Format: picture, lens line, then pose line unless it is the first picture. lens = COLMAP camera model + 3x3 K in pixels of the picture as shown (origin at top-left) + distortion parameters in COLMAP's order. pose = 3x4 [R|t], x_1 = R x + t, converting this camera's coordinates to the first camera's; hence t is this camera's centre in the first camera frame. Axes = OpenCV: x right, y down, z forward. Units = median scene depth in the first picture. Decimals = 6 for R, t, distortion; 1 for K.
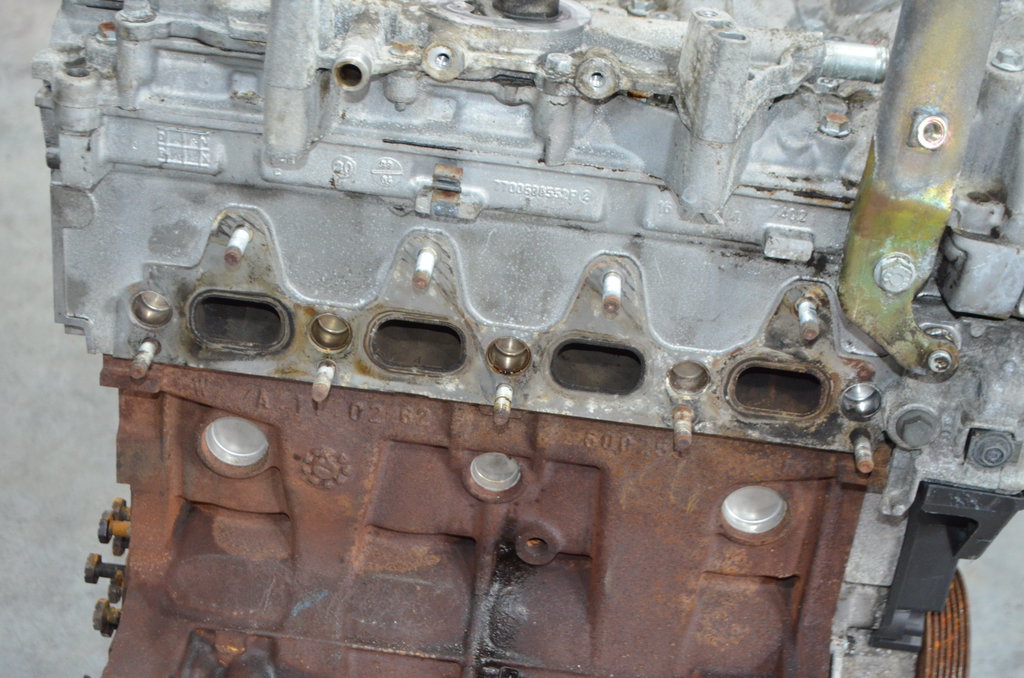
lens RADIAL K [[1725.7, 0, 512.0], [0, 1725.7, 339.0], [0, 0, 1]] dist [0.003630, 0.028380]
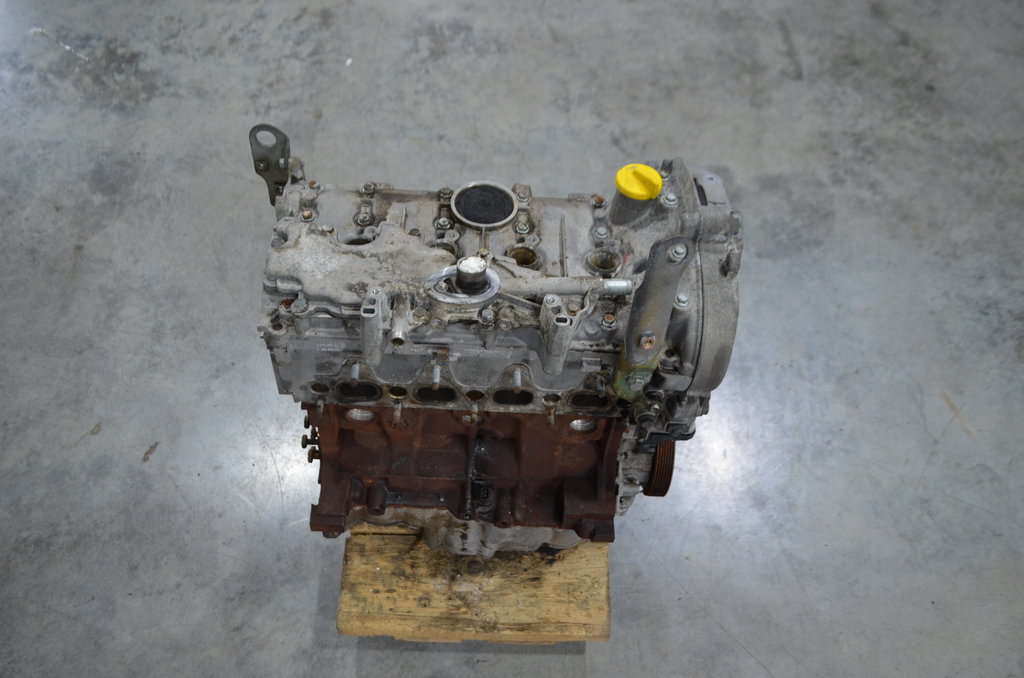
lens RADIAL K [[890.2, 0, 512.0], [0, 890.2, 339.0], [0, 0, 1]] dist [-0.075697, 0.017546]
pose [[0.997003, -0.074952, 0.019168, 0.030849], [0.062906, 0.929629, 0.363088, -0.499998], [-0.045033, -0.360794, 0.931558, -0.099711]]
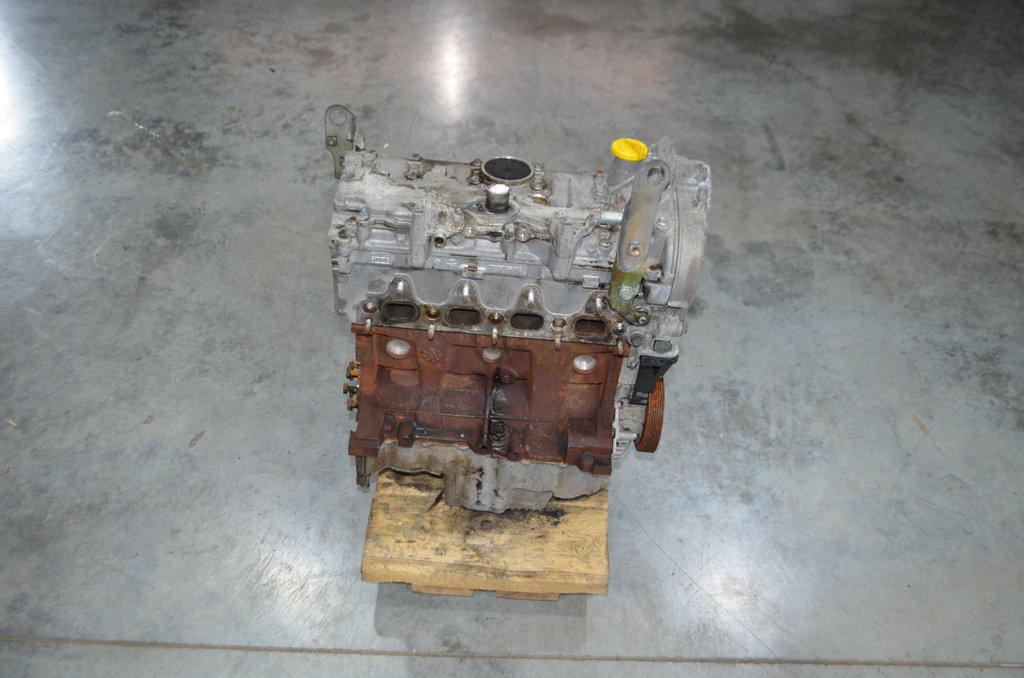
lens RADIAL K [[910.0, 0, 512.0], [0, 910.0, 339.0], [0, 0, 1]] dist [-0.072449, 0.014190]
pose [[0.998701, -0.045885, 0.022155, -0.010130], [0.041422, 0.984324, 0.171439, -0.215145], [-0.029675, -0.170299, 0.984946, -0.490384]]
